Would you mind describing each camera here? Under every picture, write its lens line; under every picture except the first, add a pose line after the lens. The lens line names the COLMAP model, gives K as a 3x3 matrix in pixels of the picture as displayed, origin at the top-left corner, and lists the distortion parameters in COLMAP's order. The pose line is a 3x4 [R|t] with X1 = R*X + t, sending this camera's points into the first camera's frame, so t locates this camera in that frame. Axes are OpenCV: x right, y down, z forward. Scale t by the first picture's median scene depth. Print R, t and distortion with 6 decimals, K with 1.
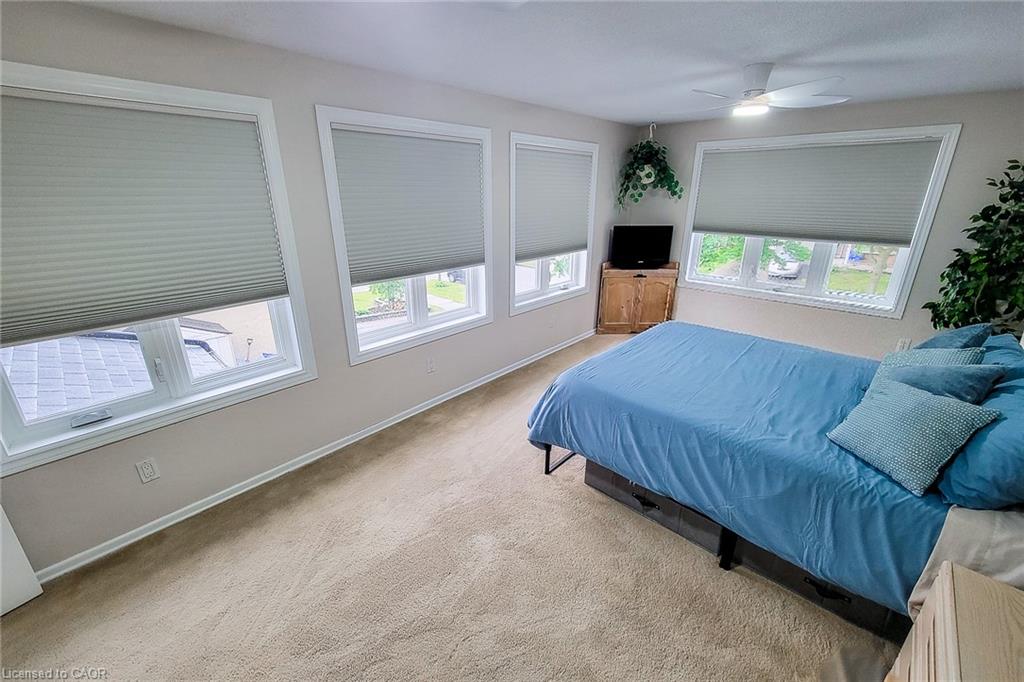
lens RADIAL K [[420.0, 0, 512.0], [0, 420.0, 341.0], [0, 0, 1]] dist [-0.000227, -0.000015]
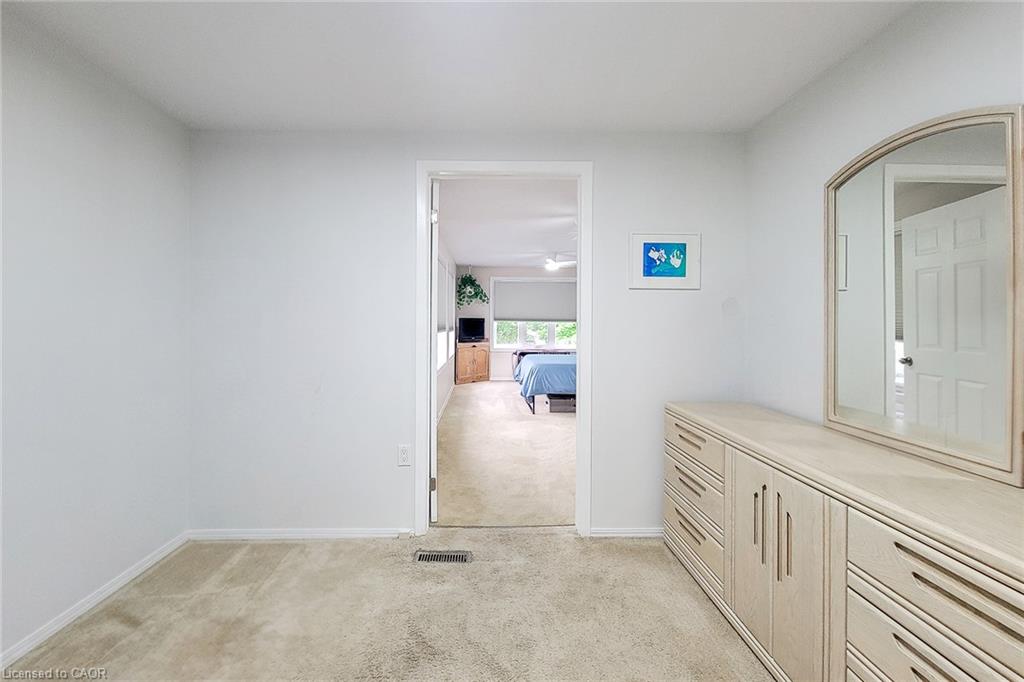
lens RADIAL K [[430.8, 0, 508.3], [0, 430.8, 317.0], [0, 0, 1]] dist [-0.000576, -0.000001]
pose [[0.700956, 0.006176, 0.713177, -0.855757], [0.237392, 0.940923, -0.241472, 0.190159], [-0.672536, 0.338564, 0.658080, -0.283085]]
